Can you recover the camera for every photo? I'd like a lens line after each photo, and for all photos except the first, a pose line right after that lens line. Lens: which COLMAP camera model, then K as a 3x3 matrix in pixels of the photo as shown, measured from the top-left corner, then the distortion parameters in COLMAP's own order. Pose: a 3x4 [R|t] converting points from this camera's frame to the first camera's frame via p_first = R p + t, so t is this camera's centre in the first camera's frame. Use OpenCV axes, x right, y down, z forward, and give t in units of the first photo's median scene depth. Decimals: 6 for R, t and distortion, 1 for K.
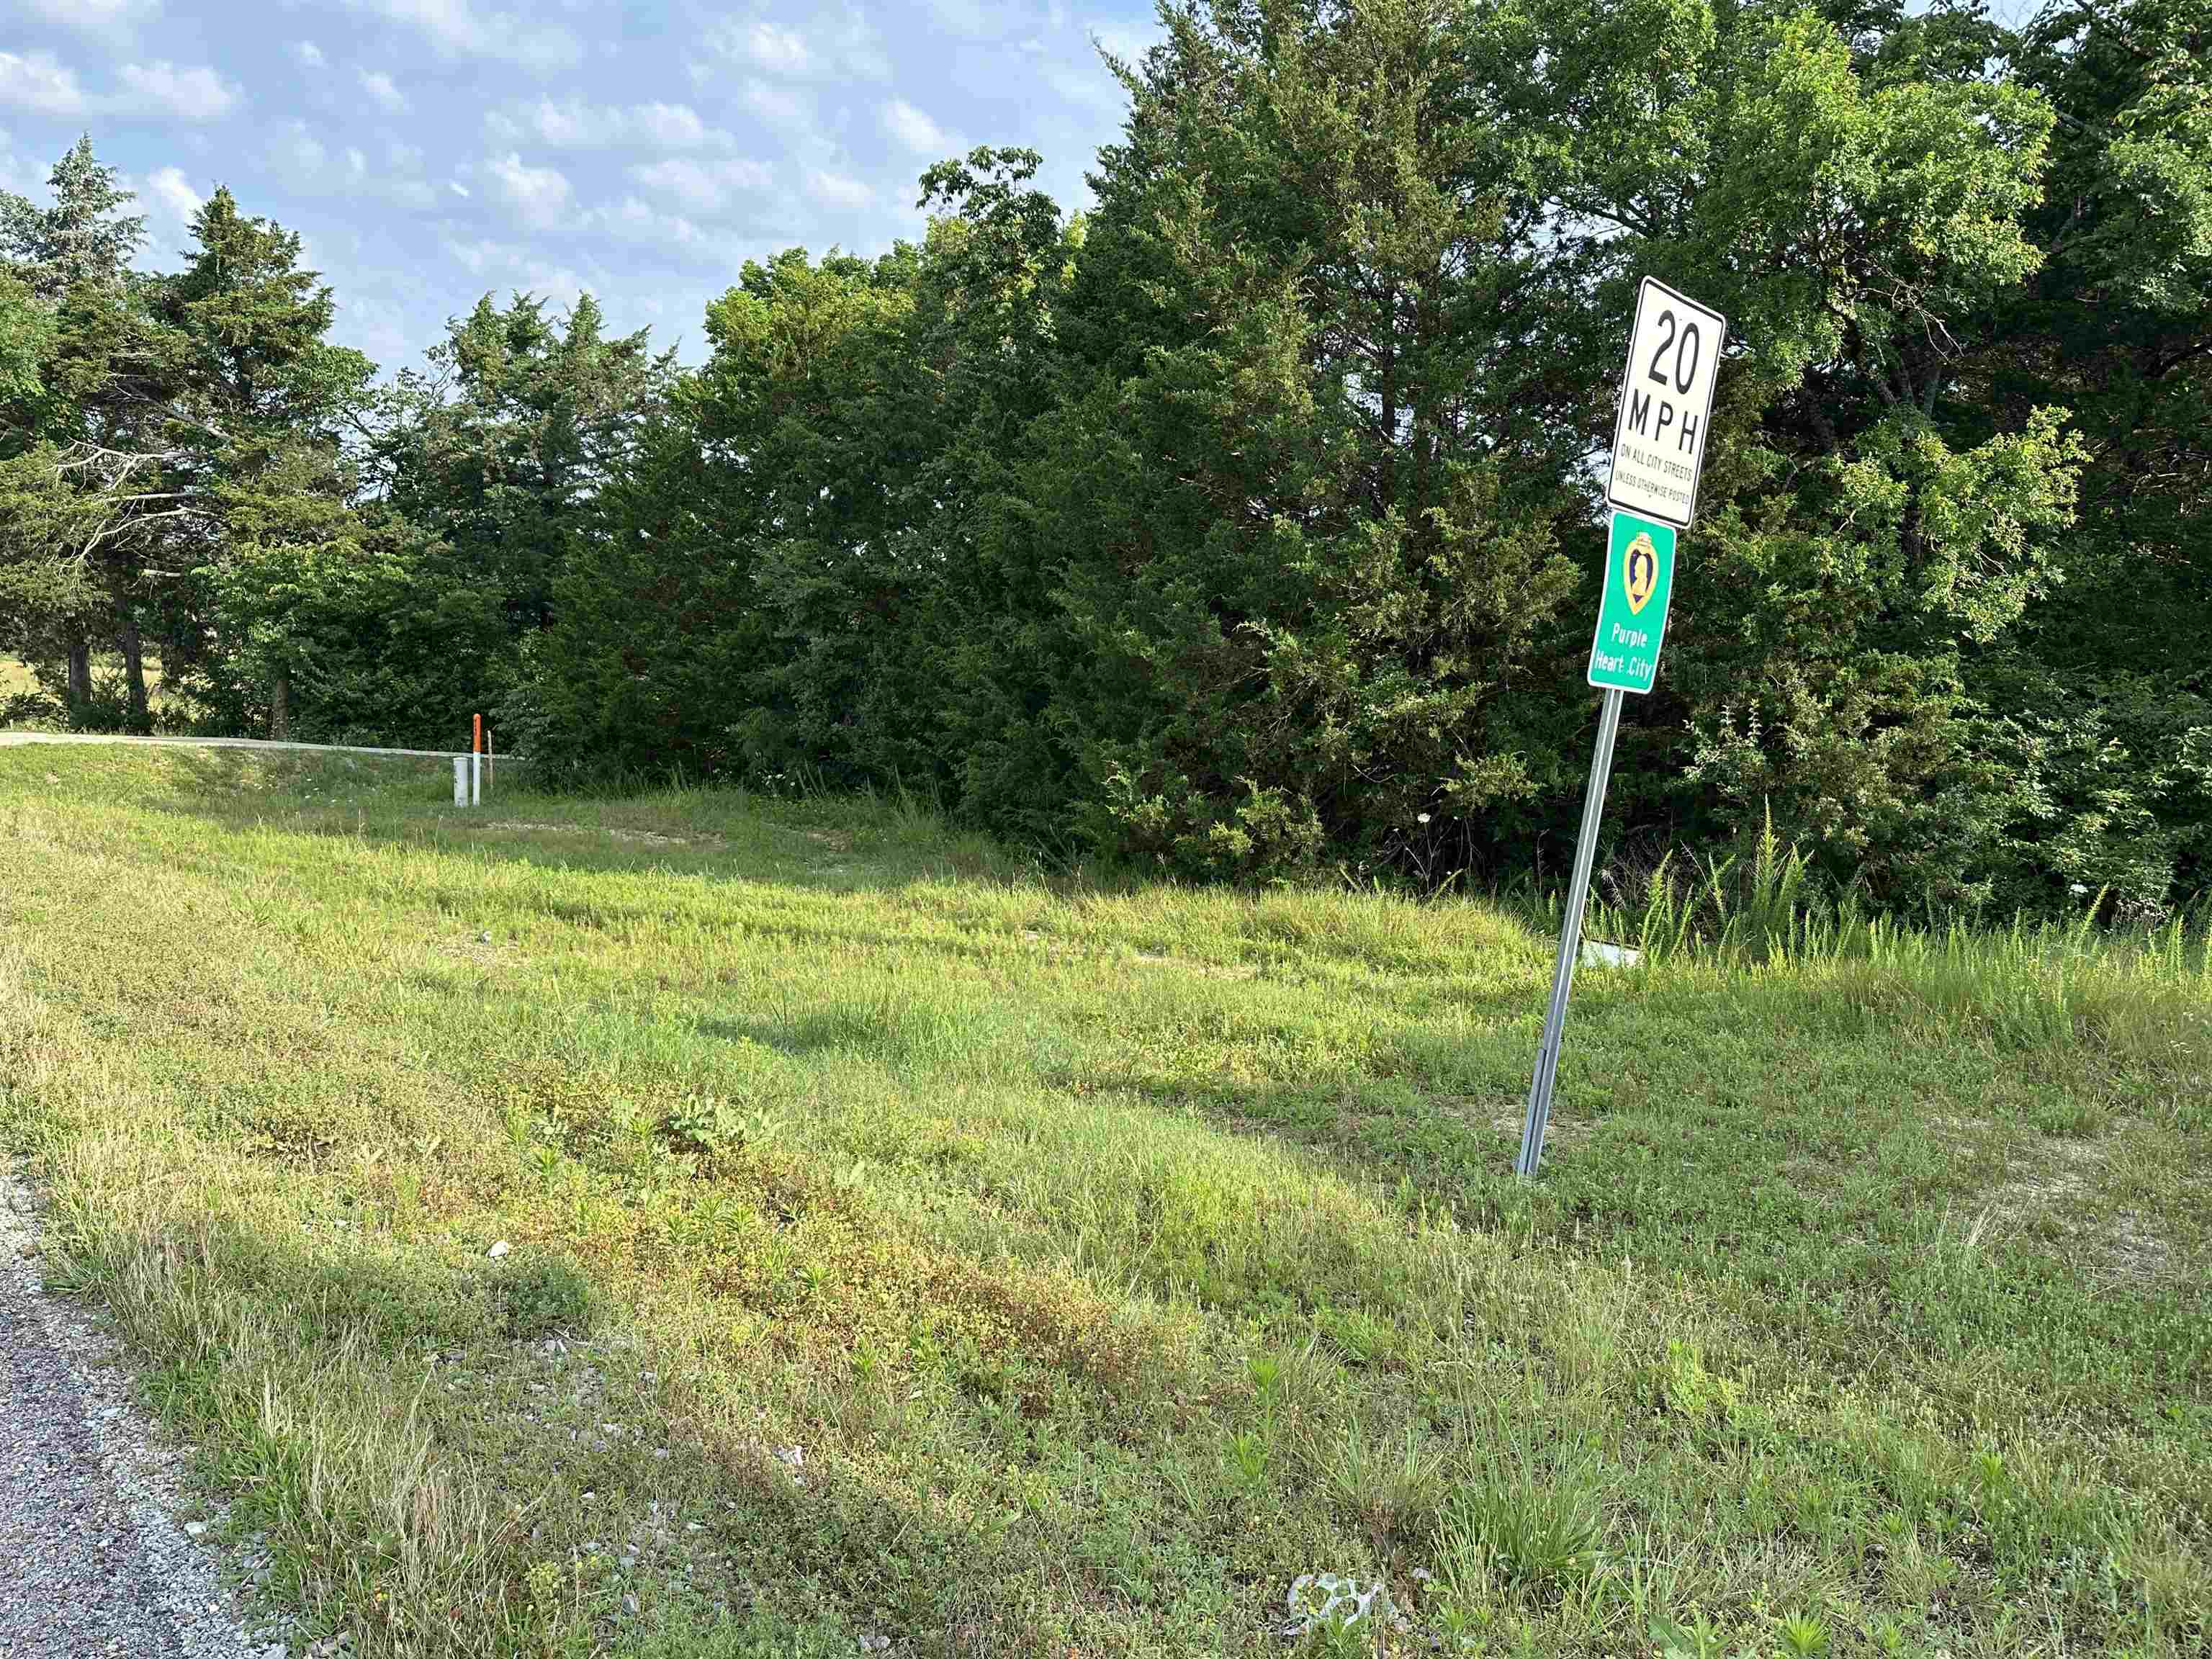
lens RADIAL K [[1581.6, 0, 1112.0], [0, 1581.6, 846.6], [0, 0, 1]] dist [0.023503, -0.003771]
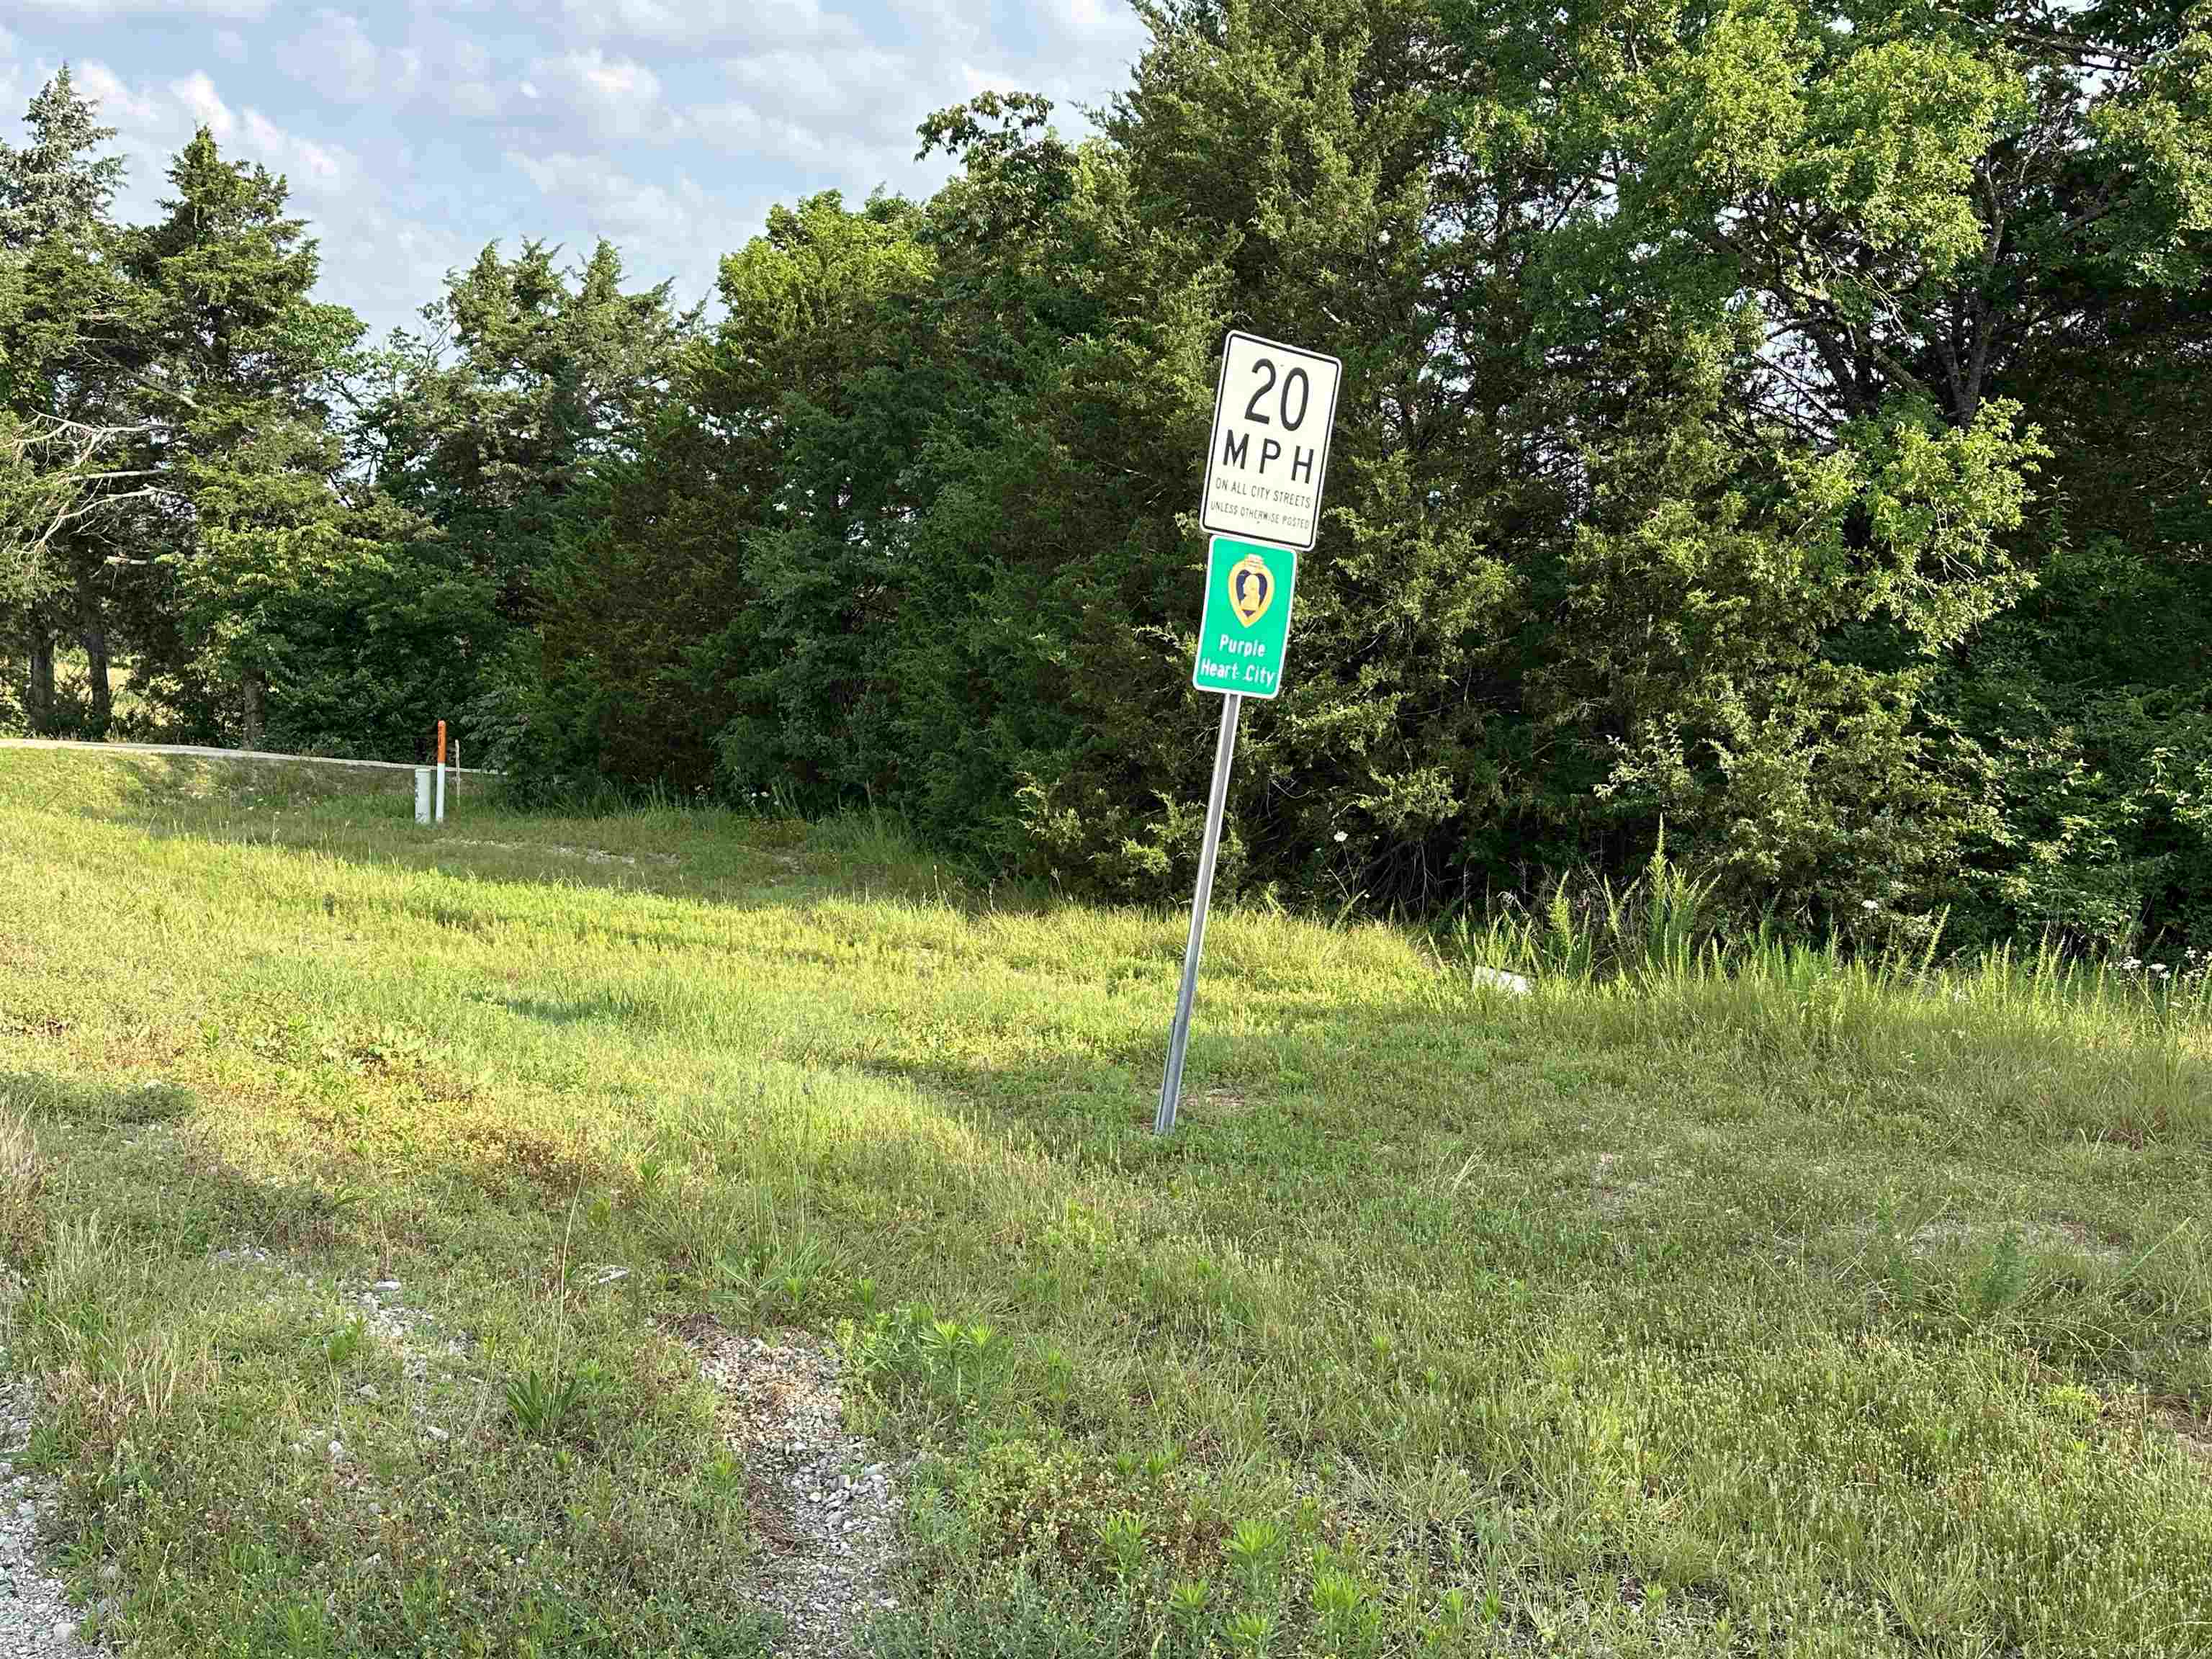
lens RADIAL K [[2018.9, 0, 1103.9], [0, 2018.9, 859.3], [0, 0, 1]] dist [0.048819, 0.000000]
pose [[0.994497, 0.017740, -0.103247, 0.156700], [-0.020048, 0.999571, -0.021357, 0.020300], [0.102824, 0.023309, 0.994426, -0.173420]]
